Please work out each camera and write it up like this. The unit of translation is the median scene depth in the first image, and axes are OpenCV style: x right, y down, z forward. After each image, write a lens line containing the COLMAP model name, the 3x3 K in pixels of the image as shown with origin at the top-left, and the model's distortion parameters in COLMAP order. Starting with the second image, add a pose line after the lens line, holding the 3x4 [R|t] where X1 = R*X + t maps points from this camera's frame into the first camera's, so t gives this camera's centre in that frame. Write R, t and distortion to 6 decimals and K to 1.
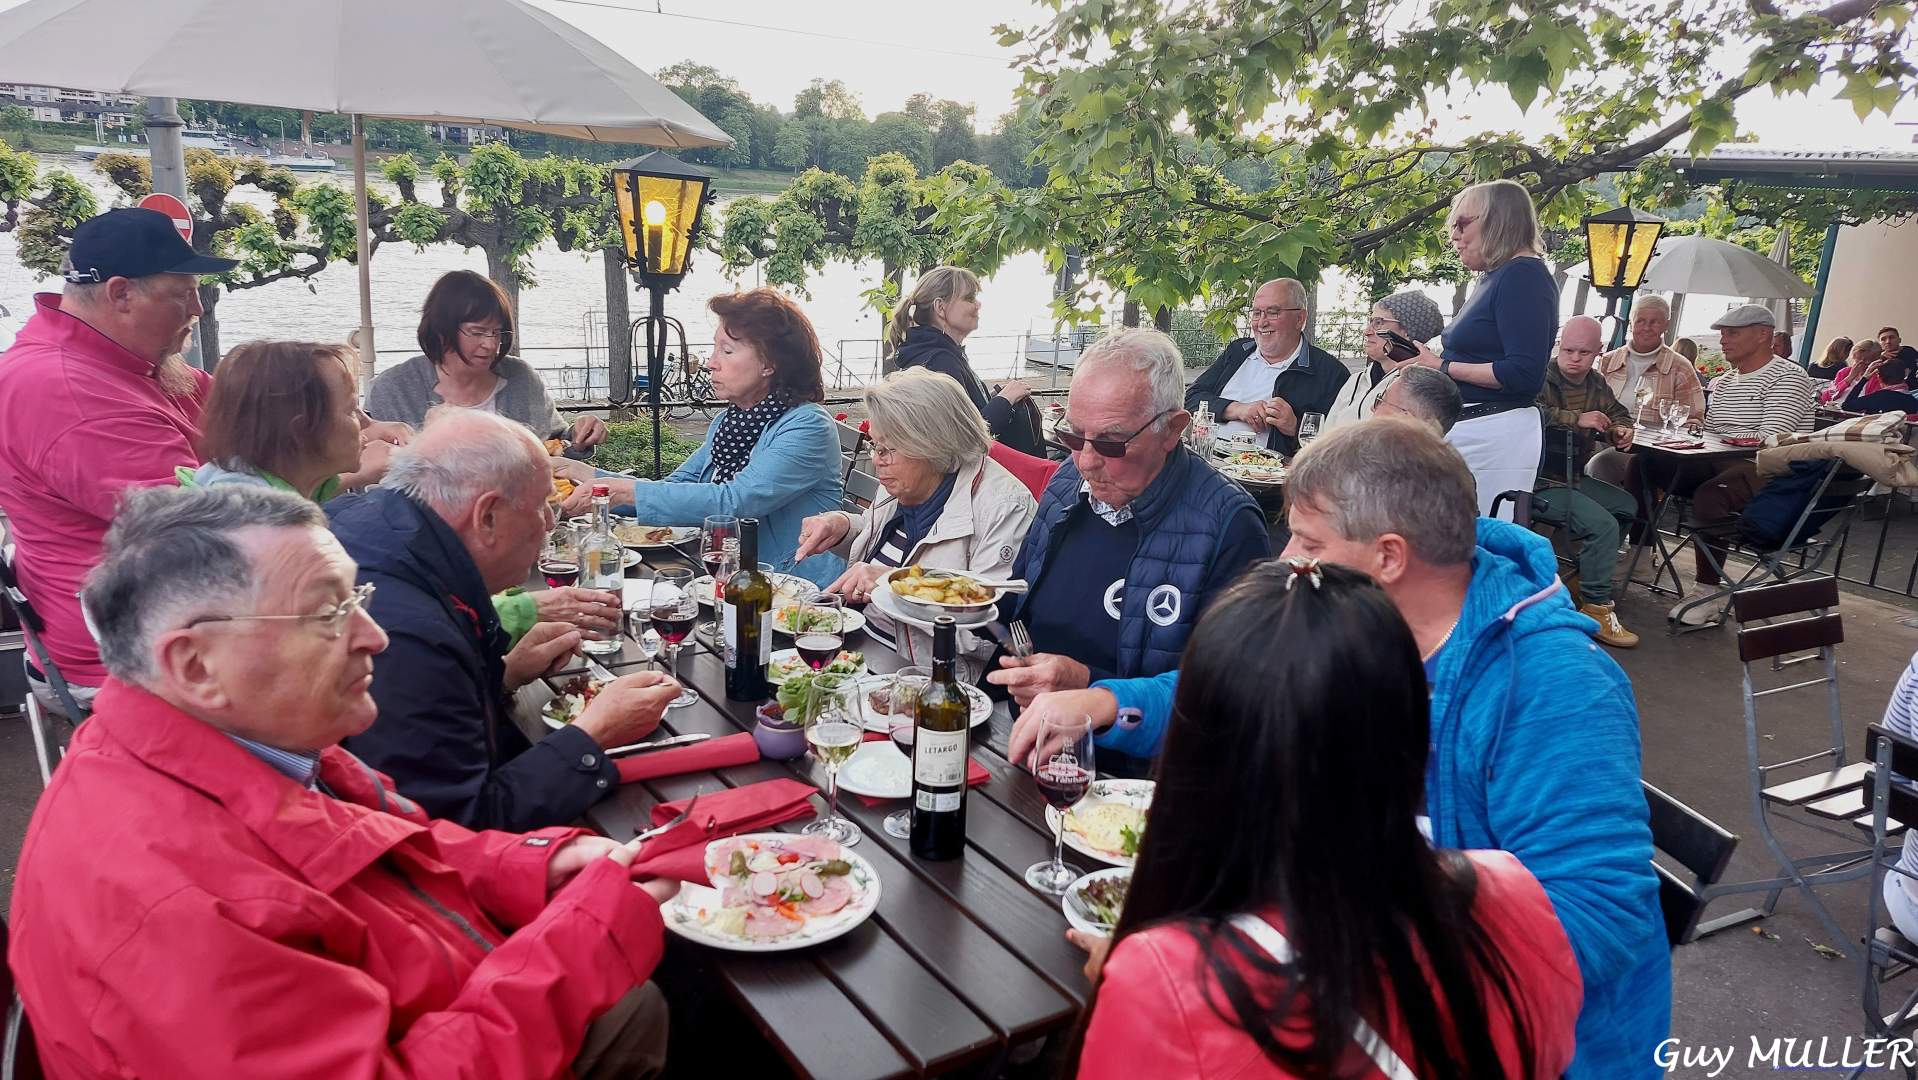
lens RADIAL K [[1402.2, 0, 948.4], [0, 1402.2, 548.6], [0, 0, 1]] dist [0.066163, -0.058650]
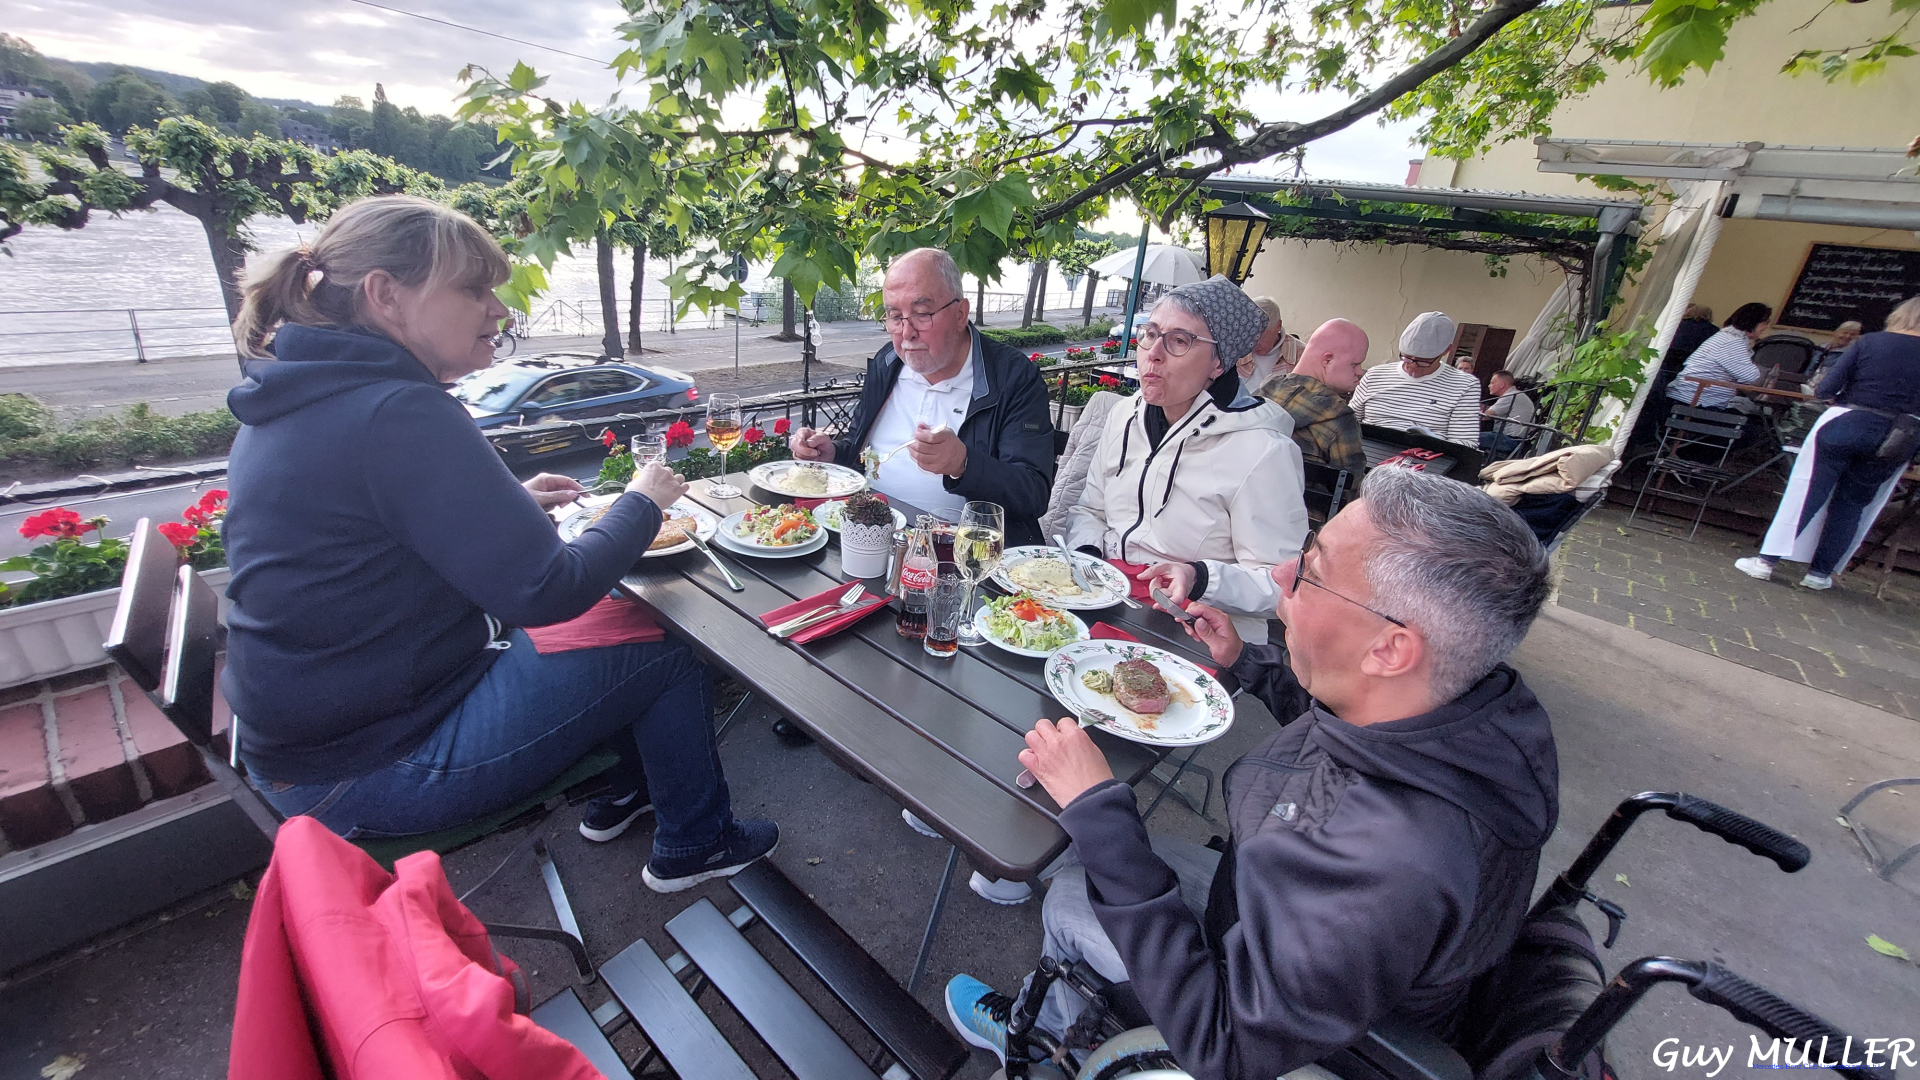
lens RADIAL K [[762.9, 0, 954.4], [0, 762.9, 558.7], [0, 0, 1]] dist [-0.014038, -0.000027]
pose [[0.945571, -0.088861, 0.313049, 0.058924], [0.031257, 0.982348, 0.184432, -0.075800], [-0.323912, -0.164609, 0.931657, 0.416208]]
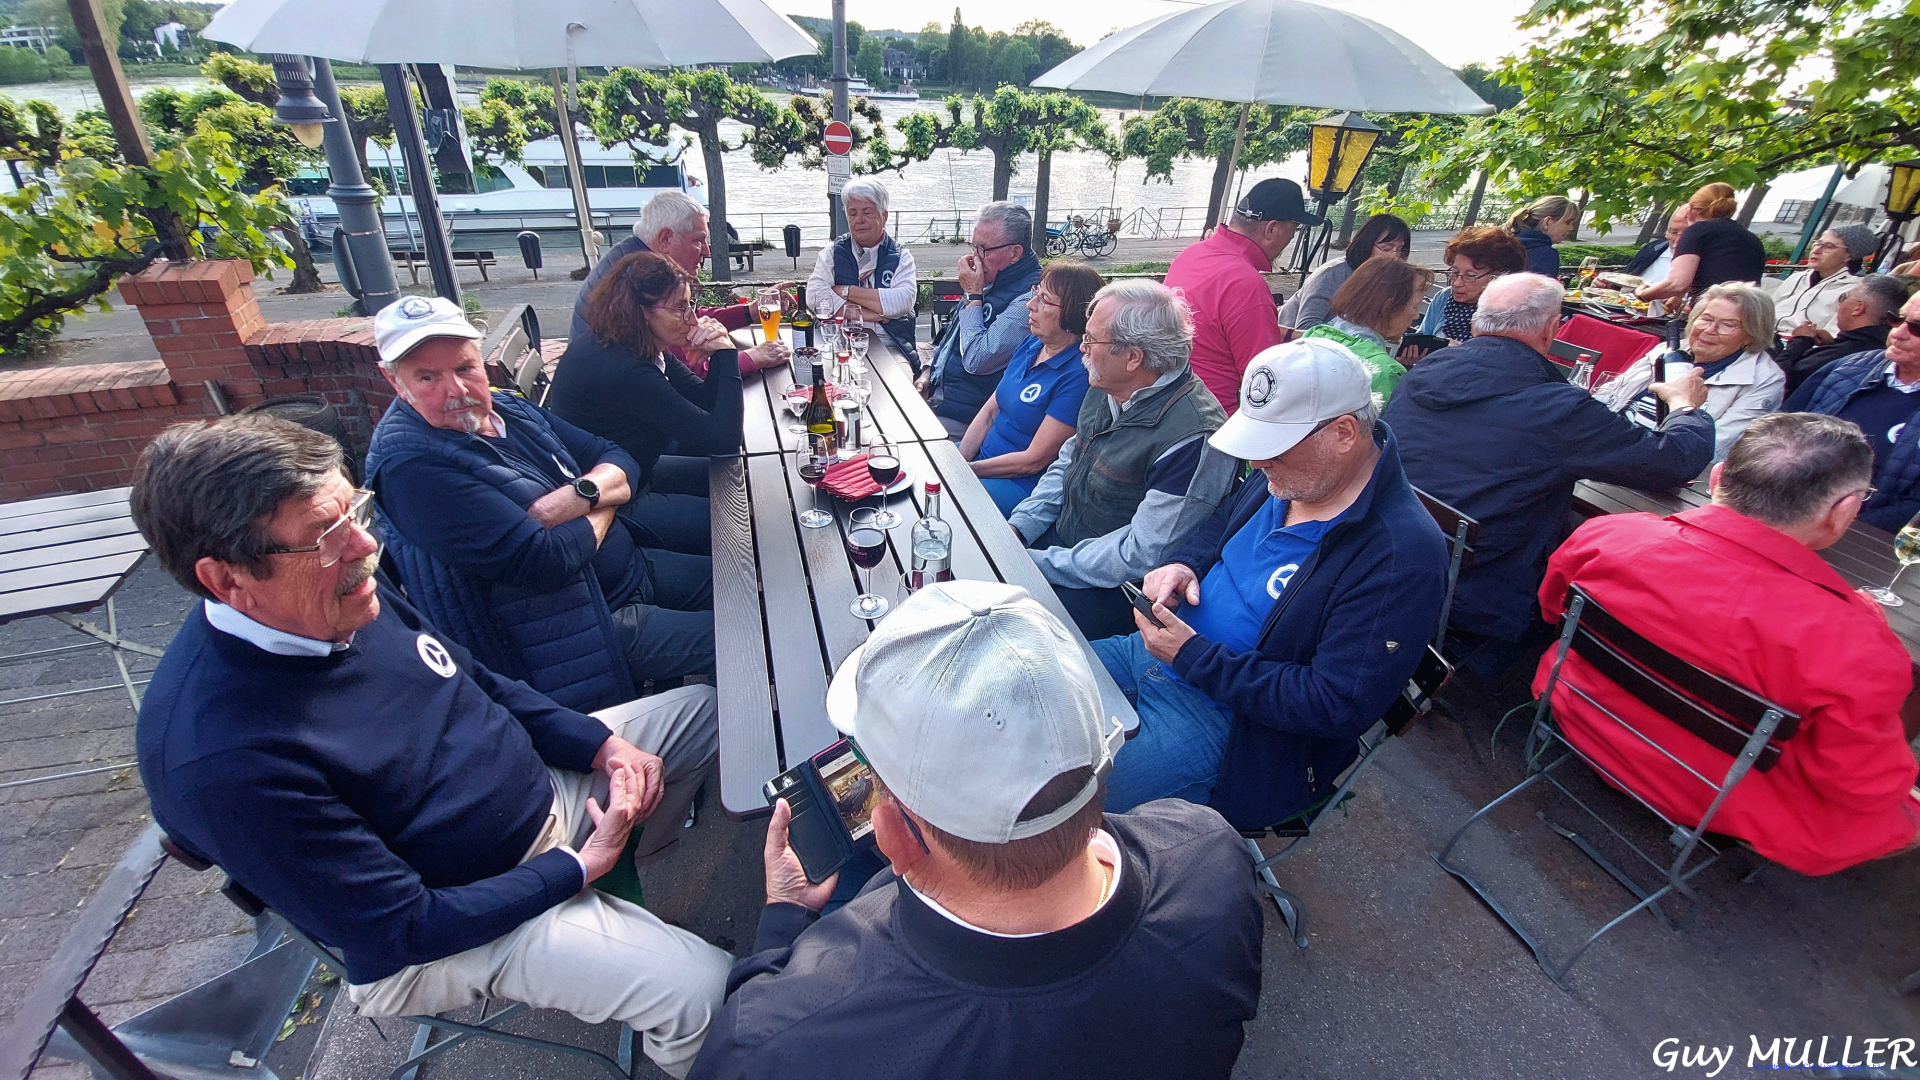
lens RADIAL K [[774.4, 0, 933.5], [0, 774.4, 530.5], [0, 0, 1]] dist [-0.010212, -0.000062]
pose [[0.960201, 0.125109, -0.249723, -0.208005], [-0.057744, 0.963674, 0.260763, -0.011094], [0.273275, -0.235965, 0.932546, -0.046806]]
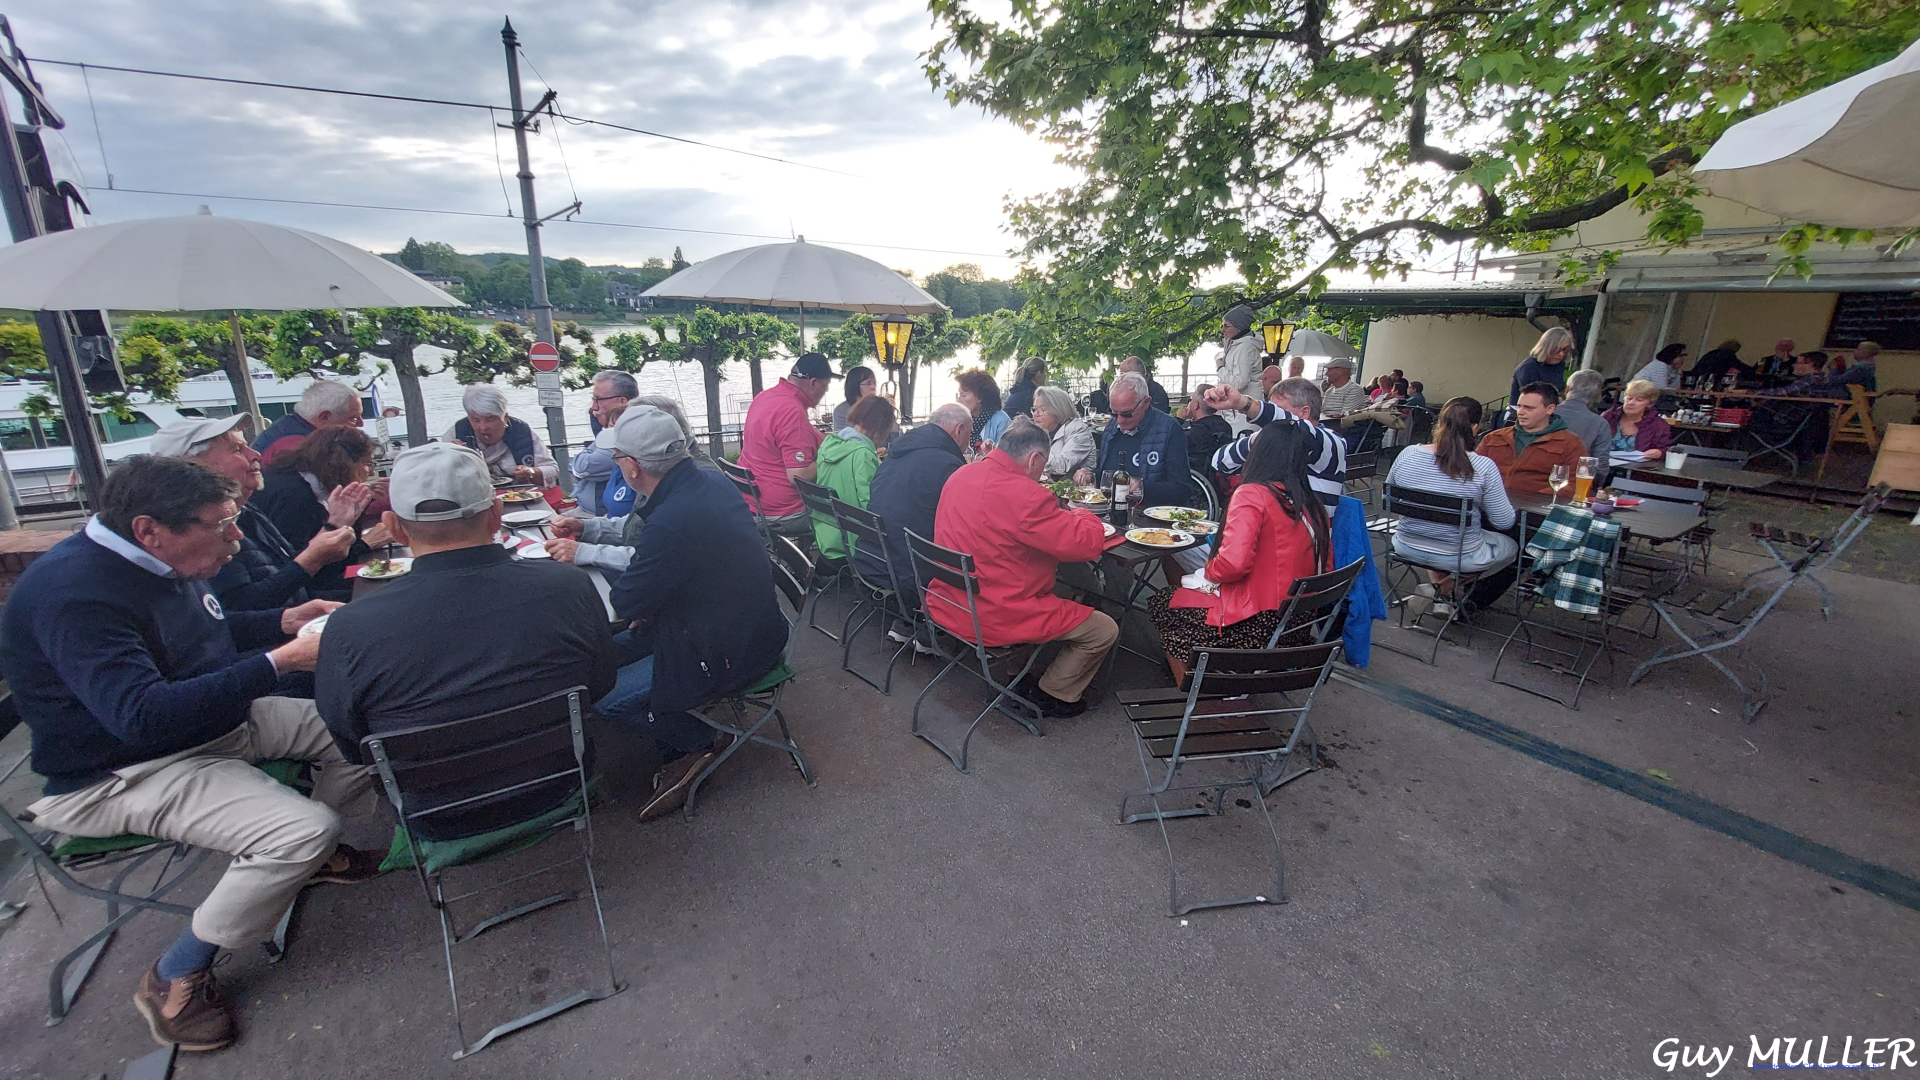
lens RADIAL K [[772.8, 0, 947.9], [0, 772.8, 535.3], [0, 0, 1]] dist [-0.015904, -0.000130]
pose [[0.997268, -0.057956, 0.045793, -0.103131], [0.056744, 0.998014, 0.027357, 0.034719], [-0.047288, -0.024683, 0.998576, -0.171053]]
